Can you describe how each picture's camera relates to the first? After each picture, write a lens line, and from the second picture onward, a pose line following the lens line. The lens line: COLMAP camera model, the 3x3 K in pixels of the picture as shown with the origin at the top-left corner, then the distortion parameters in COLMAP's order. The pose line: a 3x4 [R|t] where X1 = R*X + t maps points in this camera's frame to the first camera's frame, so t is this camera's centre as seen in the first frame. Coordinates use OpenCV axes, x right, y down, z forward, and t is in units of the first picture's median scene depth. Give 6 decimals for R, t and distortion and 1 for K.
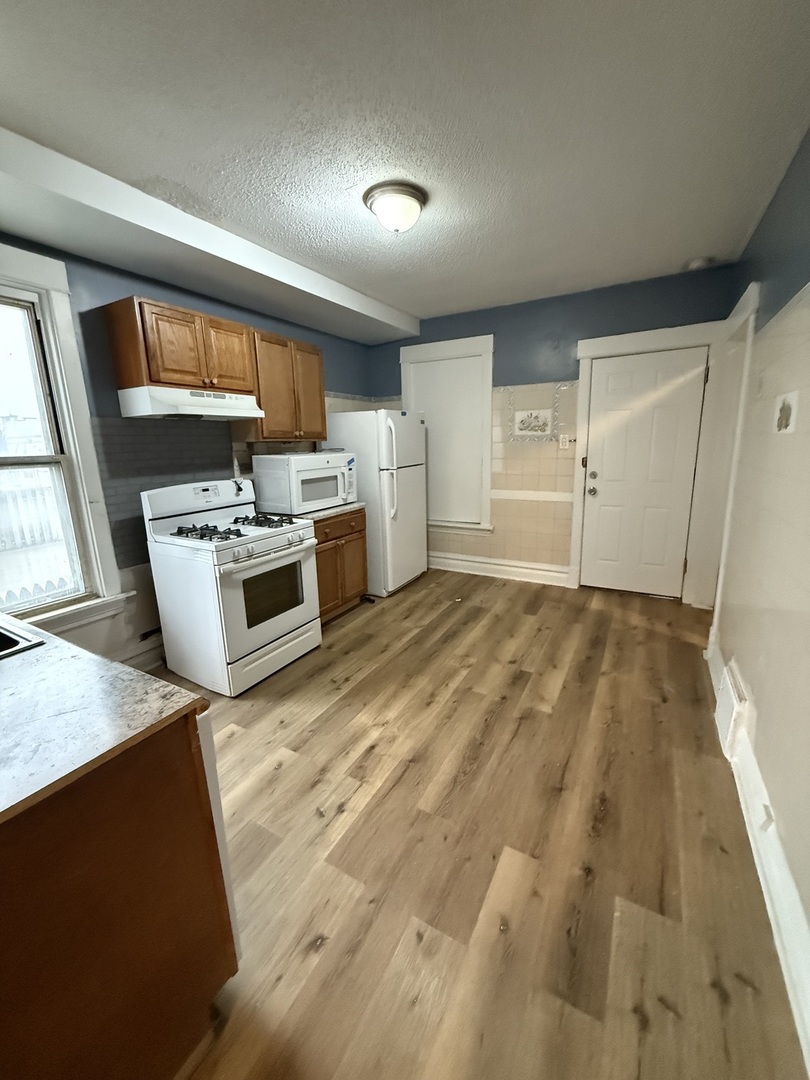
lens RADIAL K [[430.8, 0, 403.5], [0, 430.8, 534.4], [0, 0, 1]] dist [-0.001270, 0.000557]
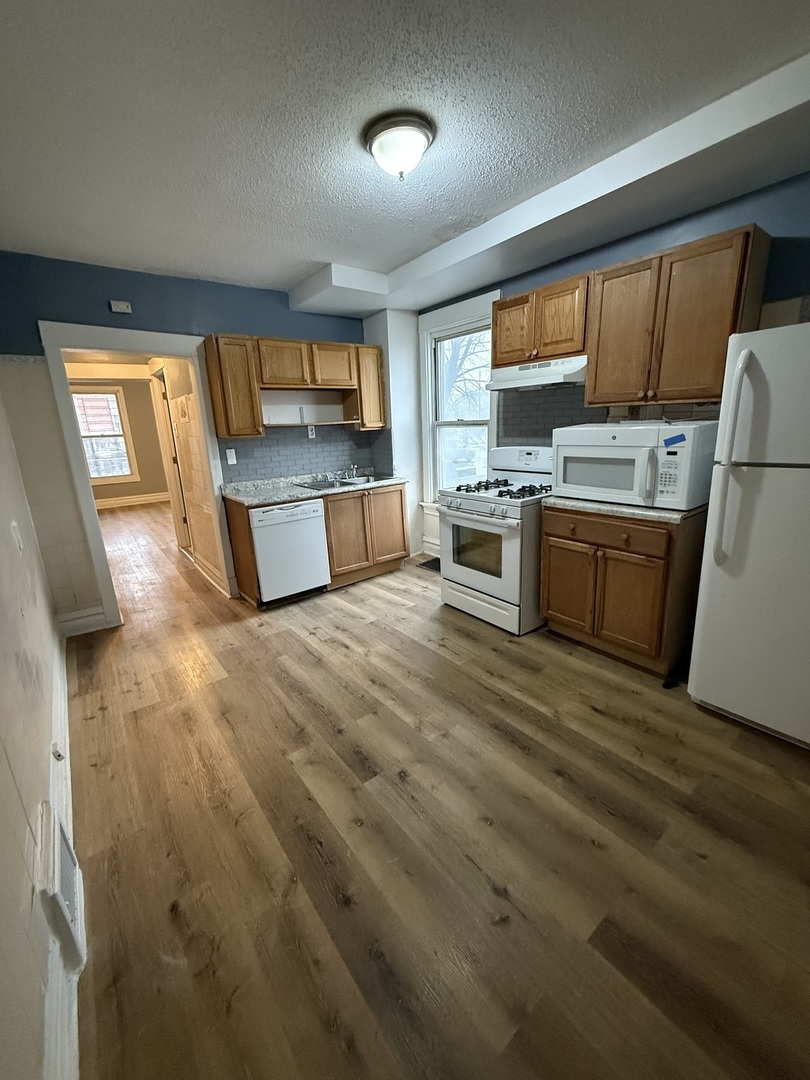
lens RADIAL K [[430.8, 0, 405.6], [0, 430.8, 533.8], [0, 0, 1]] dist [-0.001270, 0.000557]
pose [[-0.383304, 0.274543, -0.881875, 0.771997], [-0.140910, 0.926242, 0.349601, -0.277700], [0.912810, 0.258269, -0.316346, 1.203542]]
